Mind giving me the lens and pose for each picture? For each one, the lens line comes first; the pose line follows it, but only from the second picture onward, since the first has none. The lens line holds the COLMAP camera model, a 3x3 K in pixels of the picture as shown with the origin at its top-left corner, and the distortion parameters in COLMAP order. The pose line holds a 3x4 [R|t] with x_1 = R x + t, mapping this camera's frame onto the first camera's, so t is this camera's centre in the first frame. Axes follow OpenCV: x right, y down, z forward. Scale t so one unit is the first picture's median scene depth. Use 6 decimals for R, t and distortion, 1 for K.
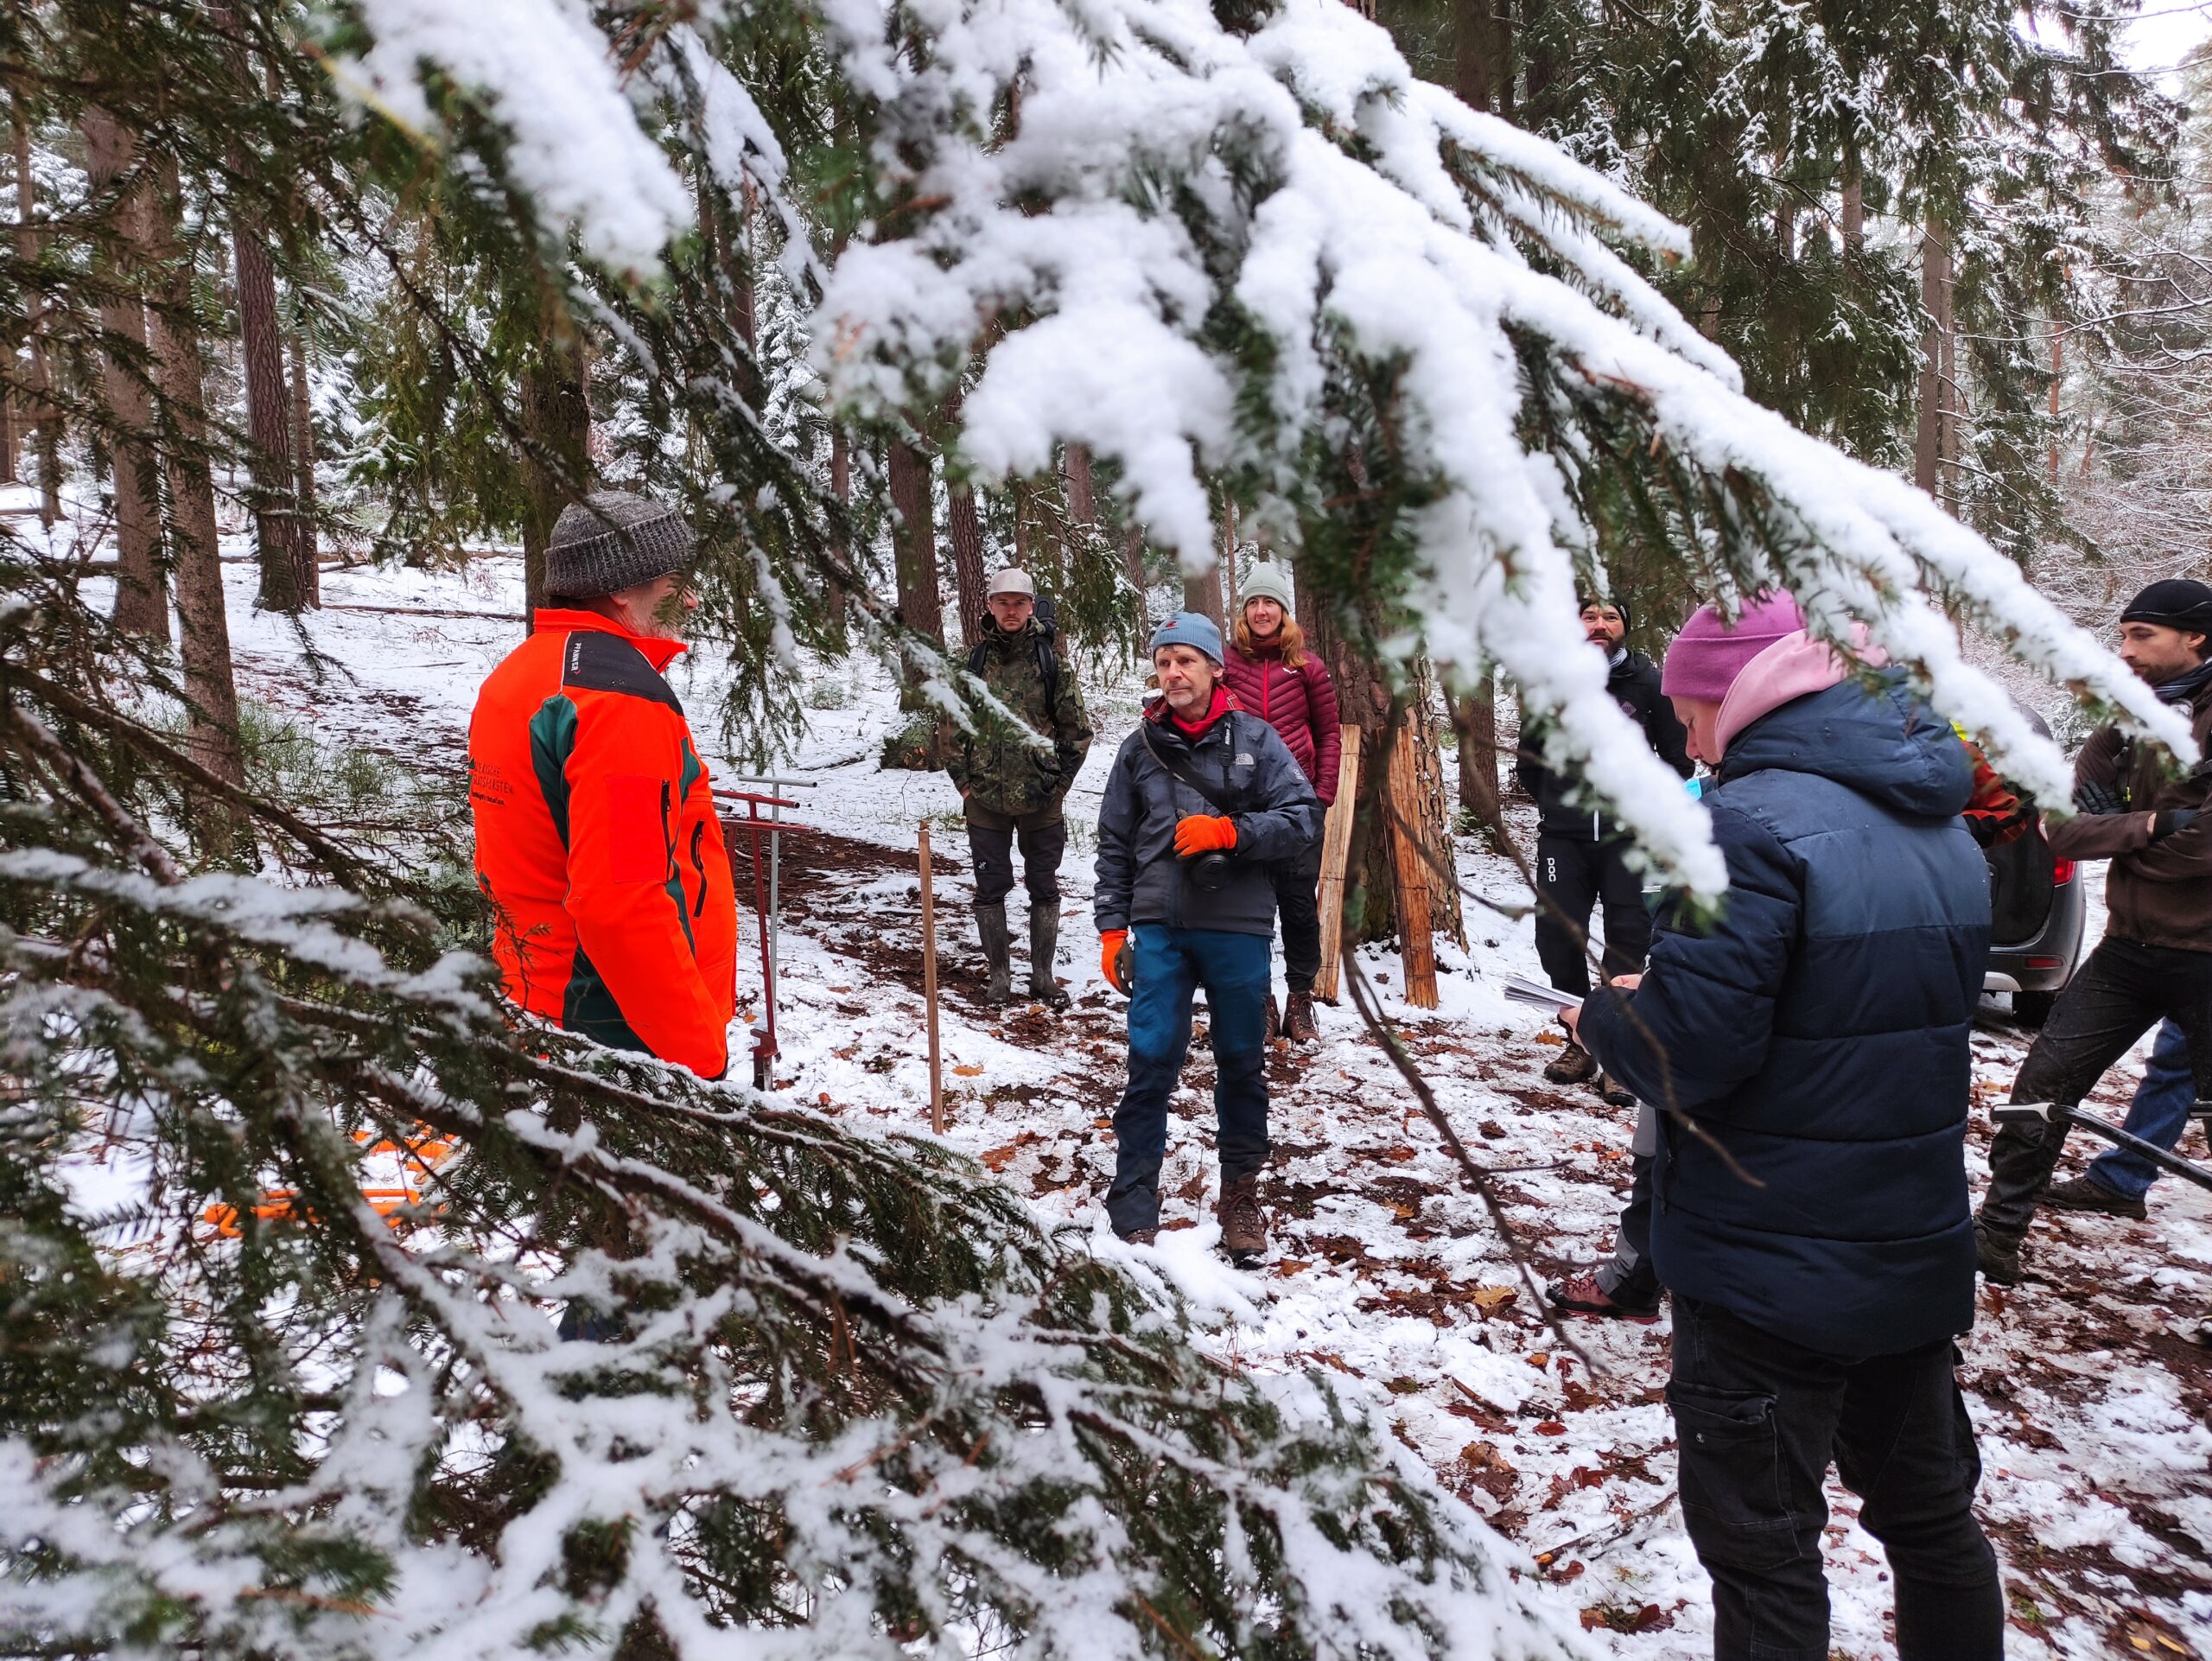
lens RADIAL K [[1619.6, 0, 1120.5], [0, 1619.6, 820.0], [0, 0, 1]] dist [0.049206, -0.028363]
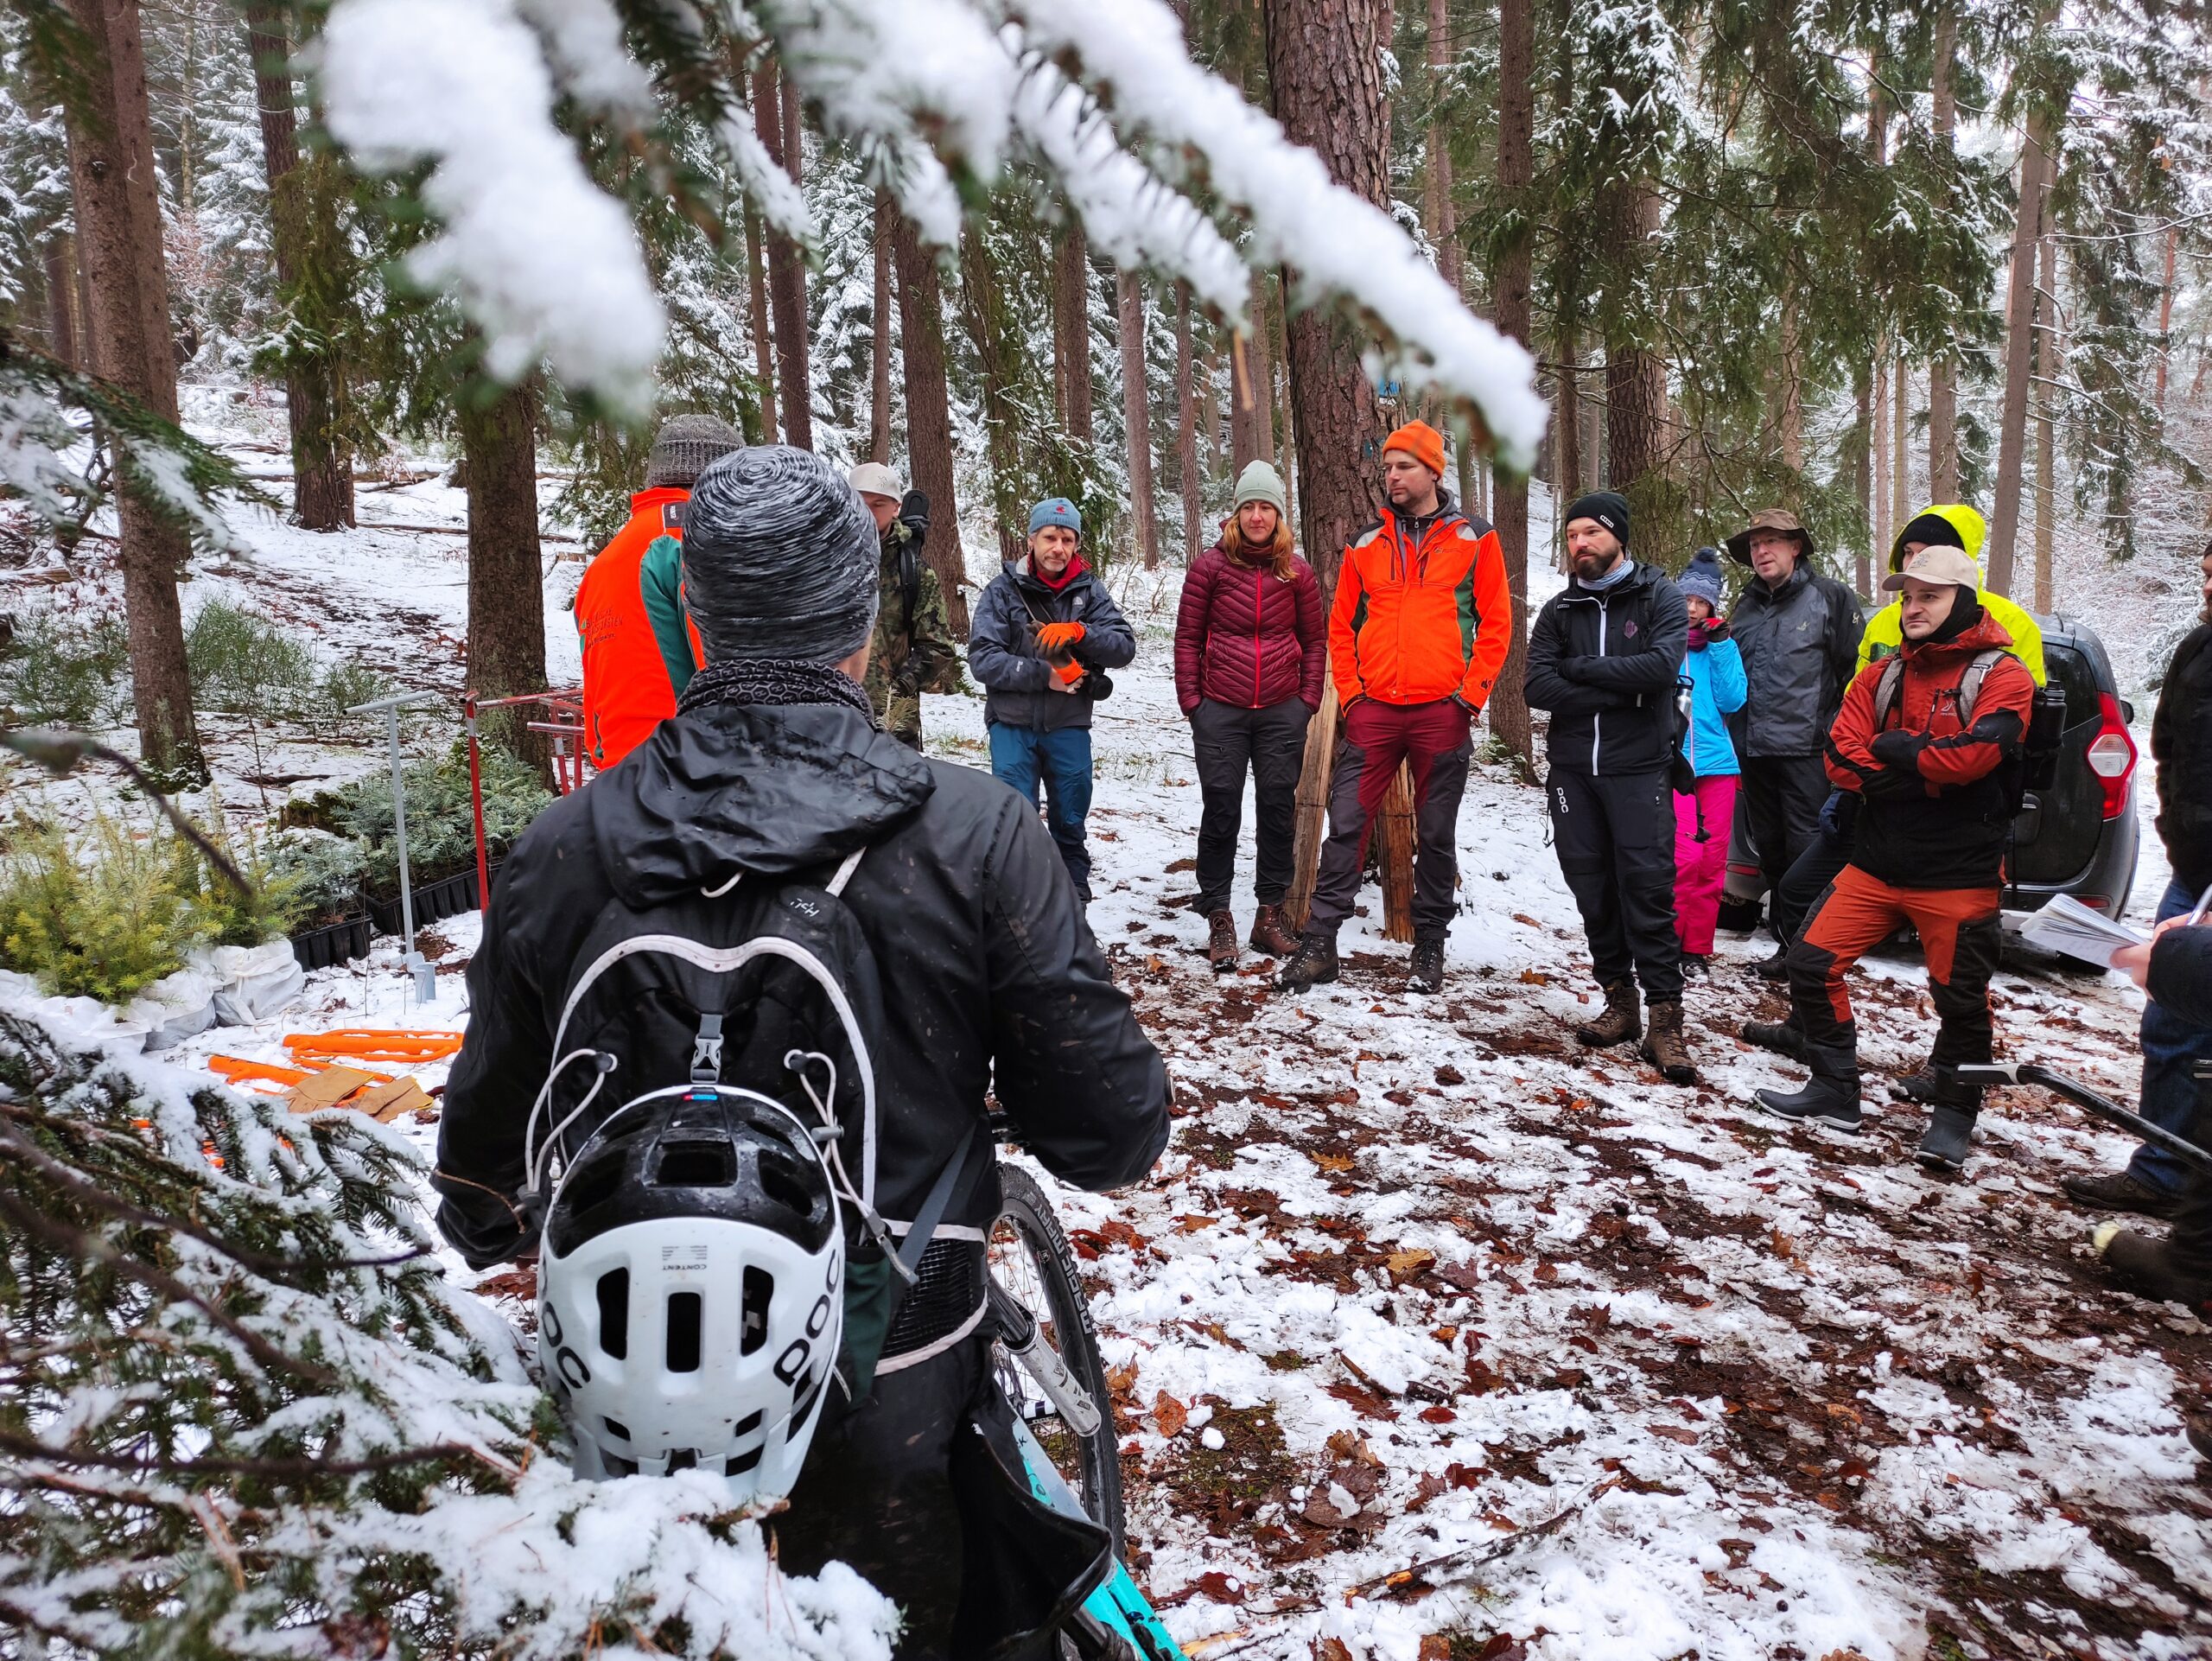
lens RADIAL K [[1619.6, 0, 1123.4], [0, 1619.6, 820.2], [0, 0, 1]] dist [0.049206, -0.028363]
pose [[0.999060, 0.010704, -0.042012, 0.077270], [-0.008905, 0.999044, 0.042790, 0.007431], [0.042430, -0.042376, 0.998200, 0.073158]]
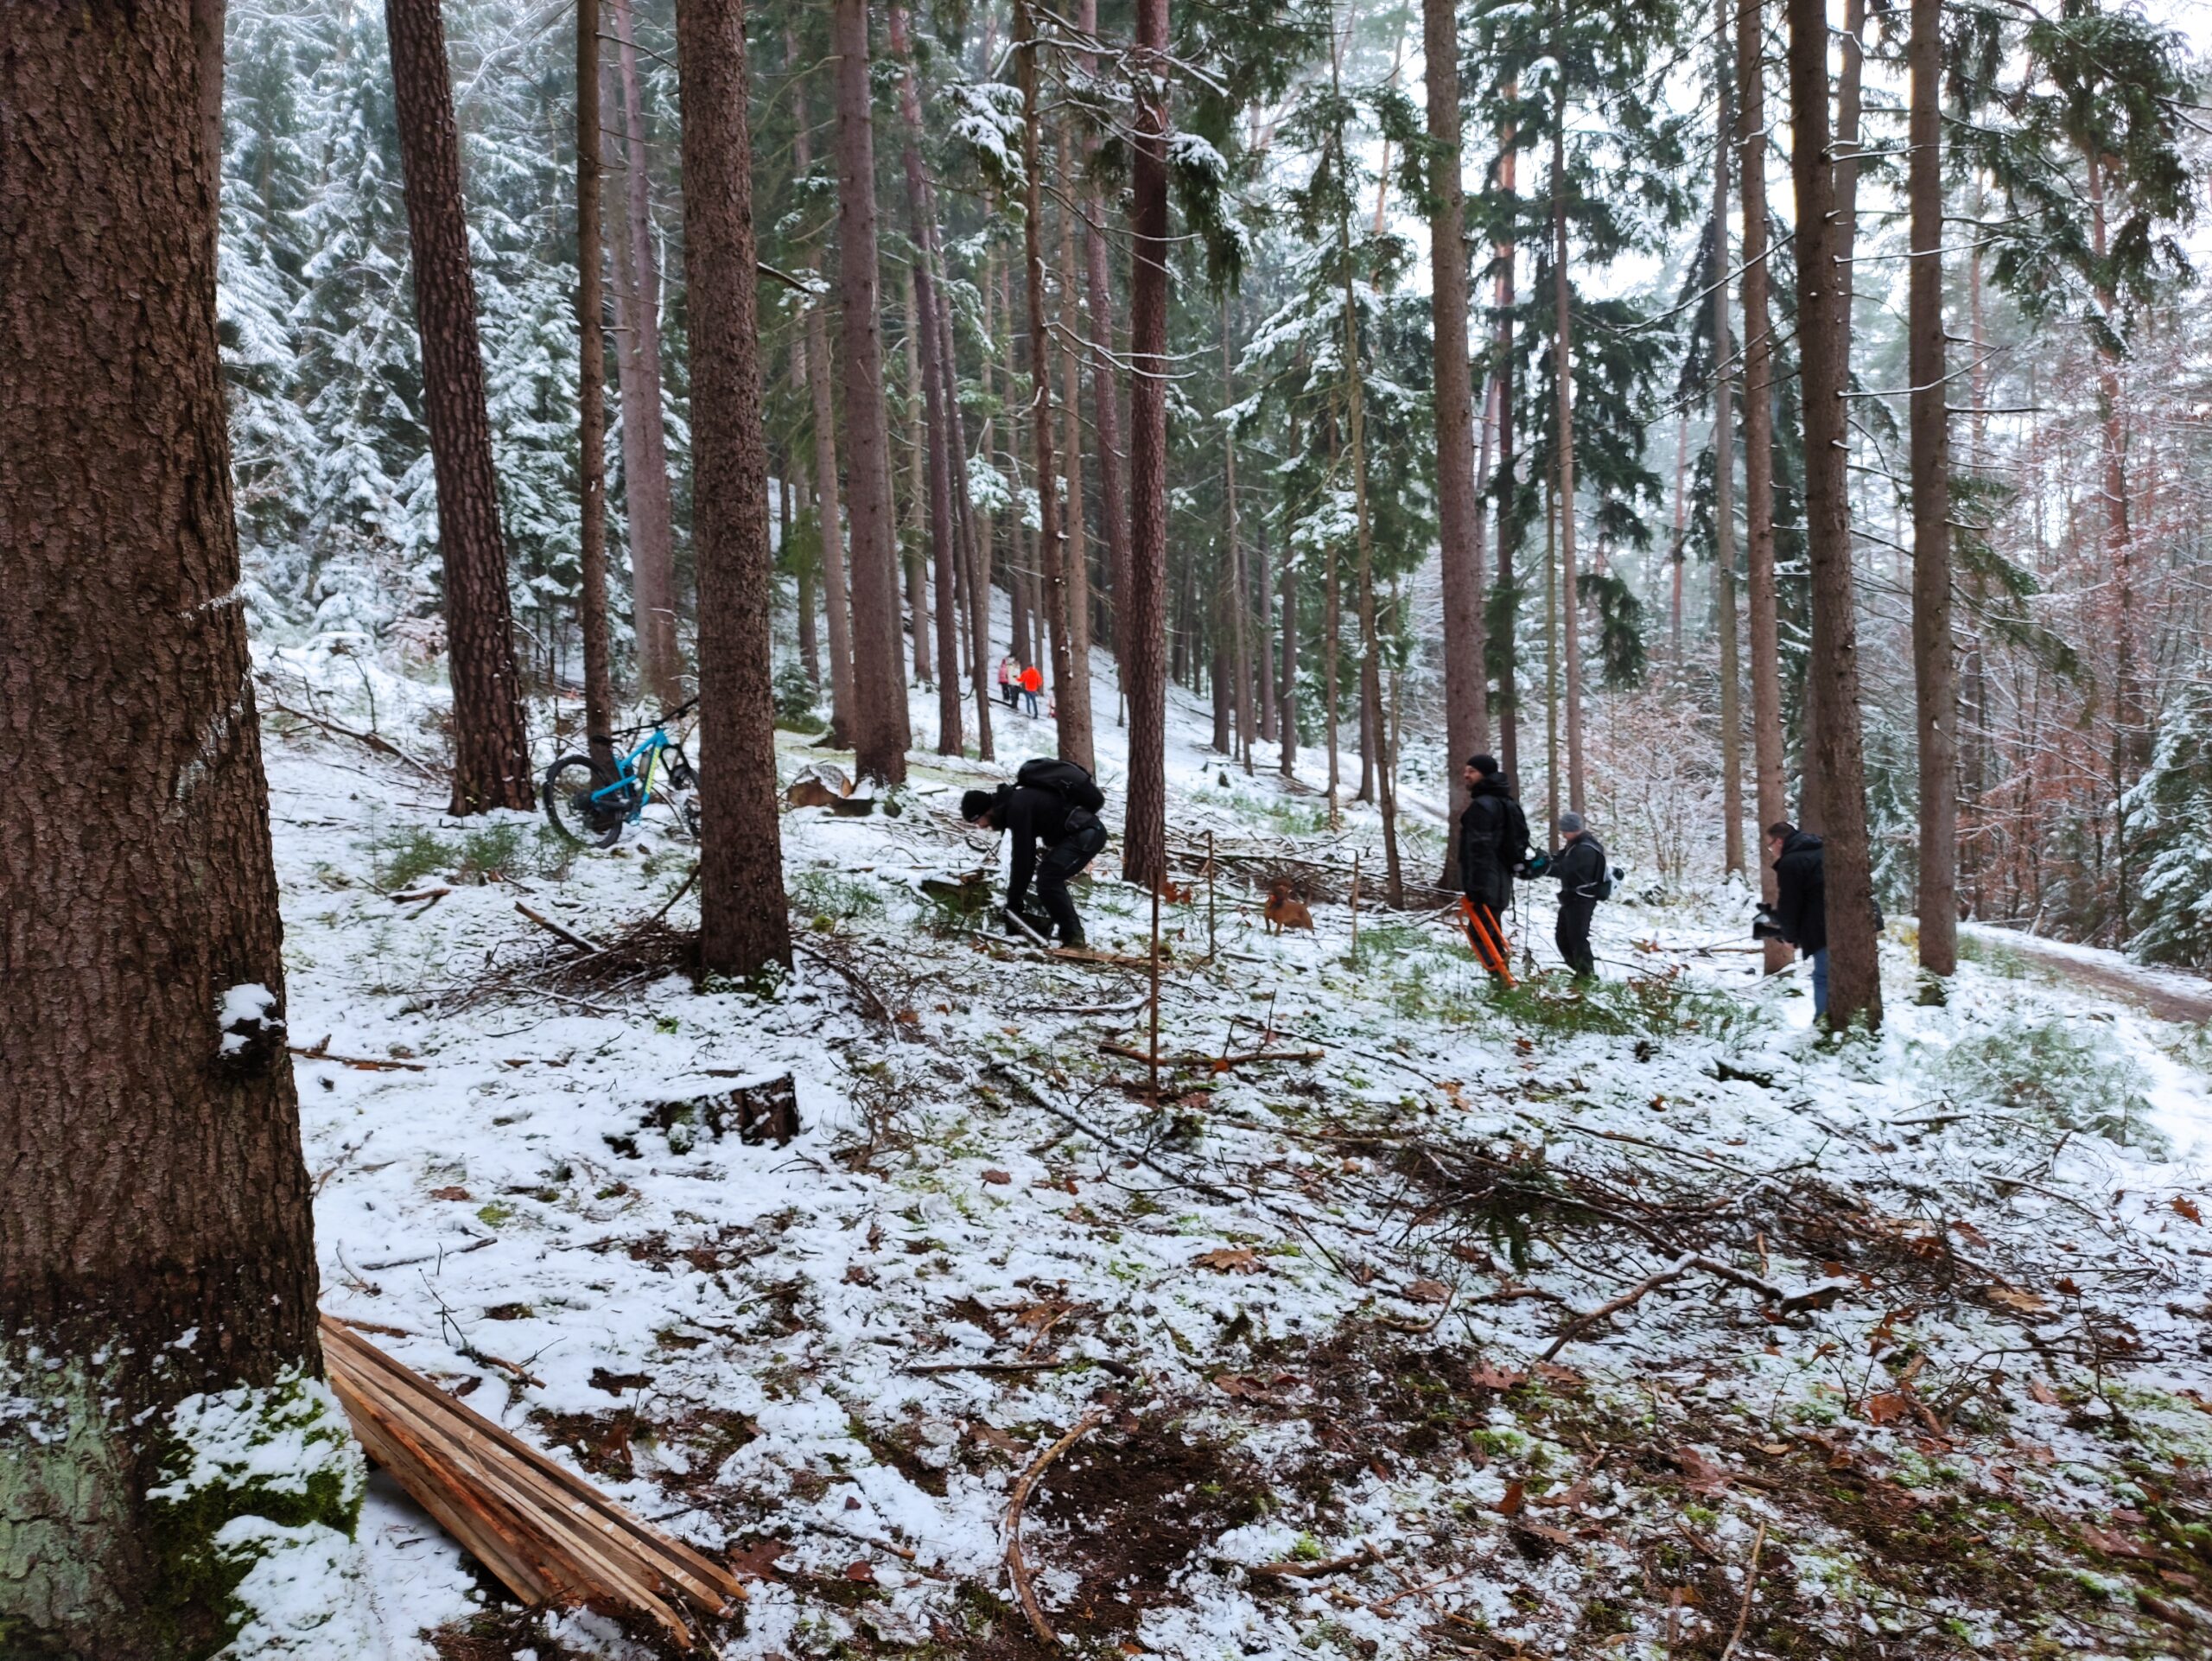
lens RADIAL K [[1619.6, 0, 1104.7], [0, 1619.6, 834.6], [0, 0, 1]] dist [0.049206, -0.028363]
pose [[0.963865, 0.013439, 0.266051, -0.138798], [-0.002002, 0.999064, -0.043214, -0.194448], [-0.266382, 0.041120, 0.962990, 1.886985]]
